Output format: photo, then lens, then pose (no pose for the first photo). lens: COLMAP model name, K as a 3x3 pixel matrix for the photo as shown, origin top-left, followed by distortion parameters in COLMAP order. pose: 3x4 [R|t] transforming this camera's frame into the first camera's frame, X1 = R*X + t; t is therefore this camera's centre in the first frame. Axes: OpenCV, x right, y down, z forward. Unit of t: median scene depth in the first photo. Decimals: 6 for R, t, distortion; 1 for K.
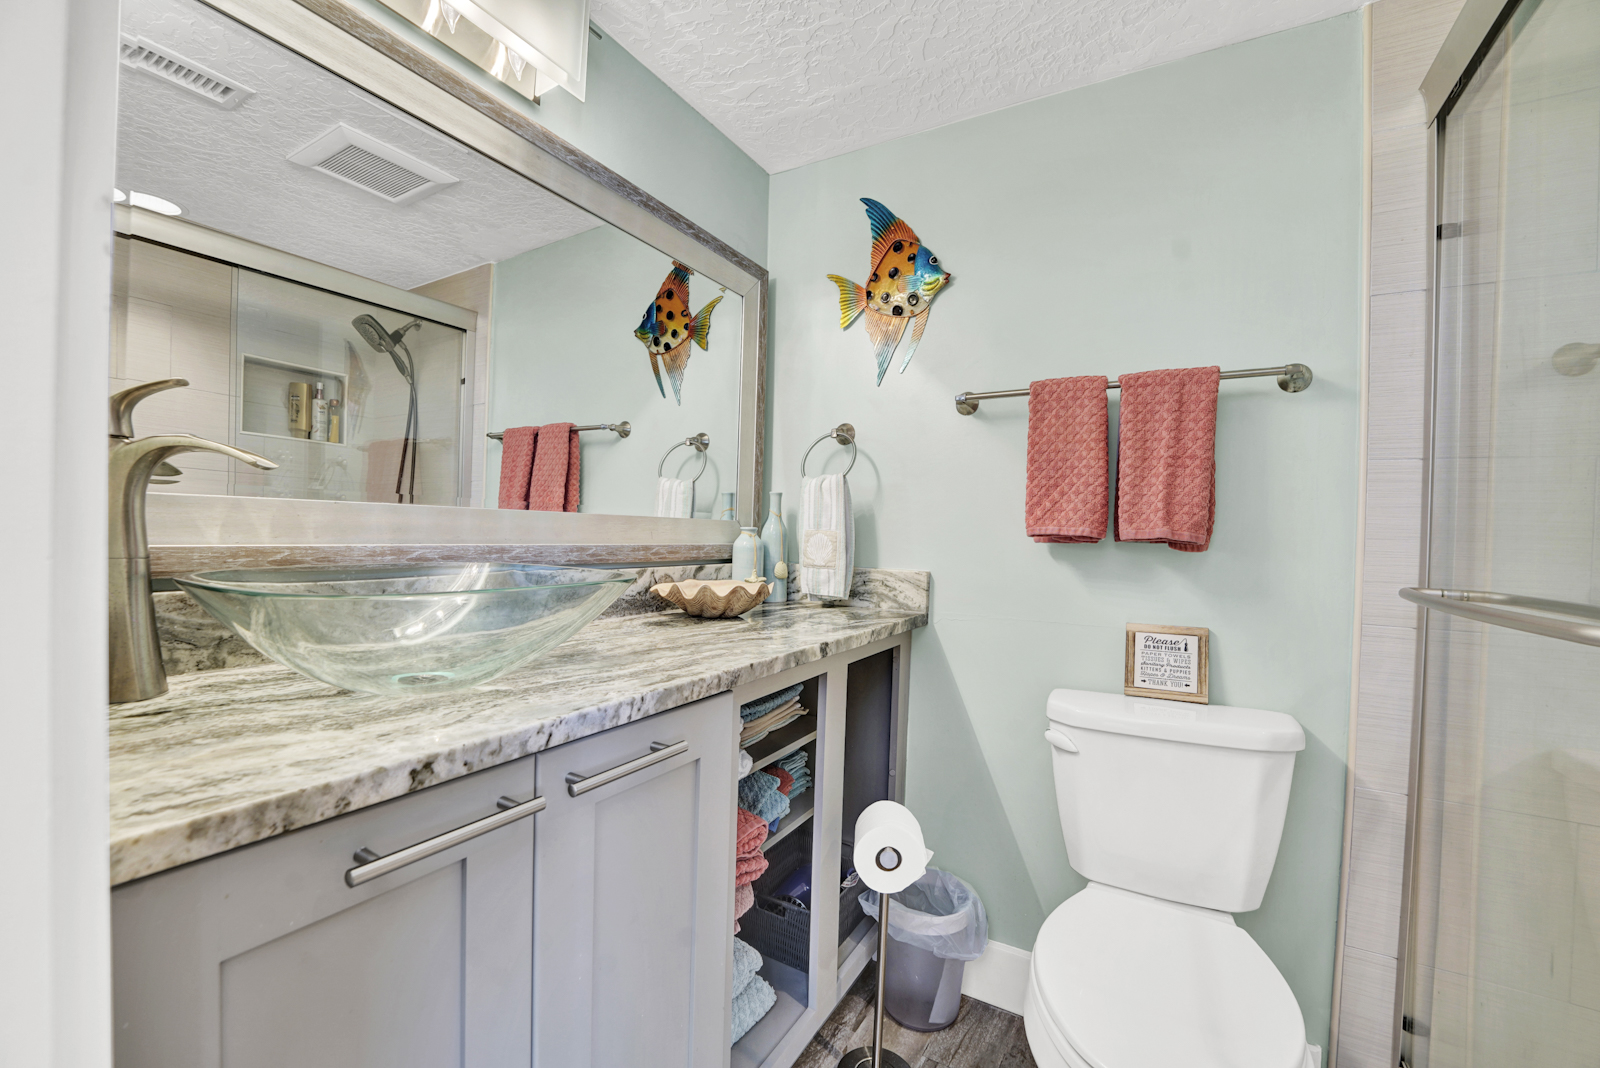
lens RADIAL K [[651.9, 0, 791.1], [0, 651.9, 540.4], [0, 0, 1]] dist [-0.035062, 0.005631]
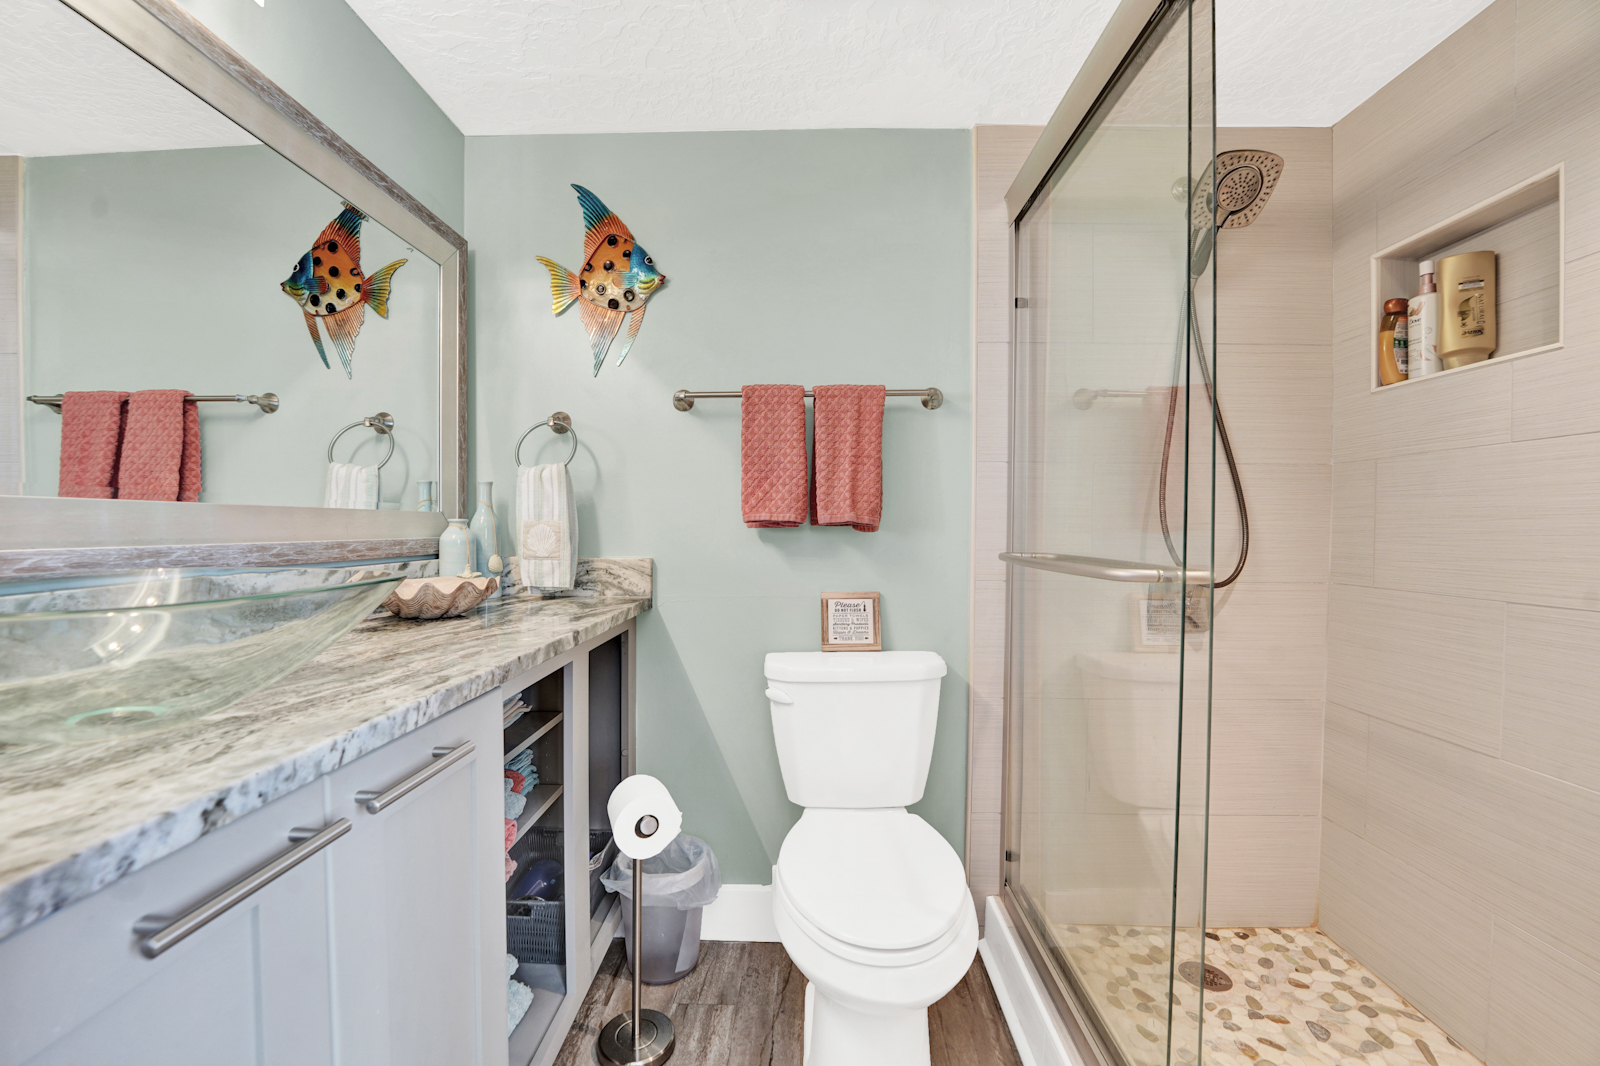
lens RADIAL K [[647.1, 0, 793.1], [0, 647.1, 545.9], [0, 0, 1]] dist [-0.026661, 0.000062]
pose [[0.875819, -0.037419, 0.481186, -0.106088], [0.025068, 0.999171, 0.032072, 0.000623], [-0.481988, -0.016026, 0.876031, -0.034526]]
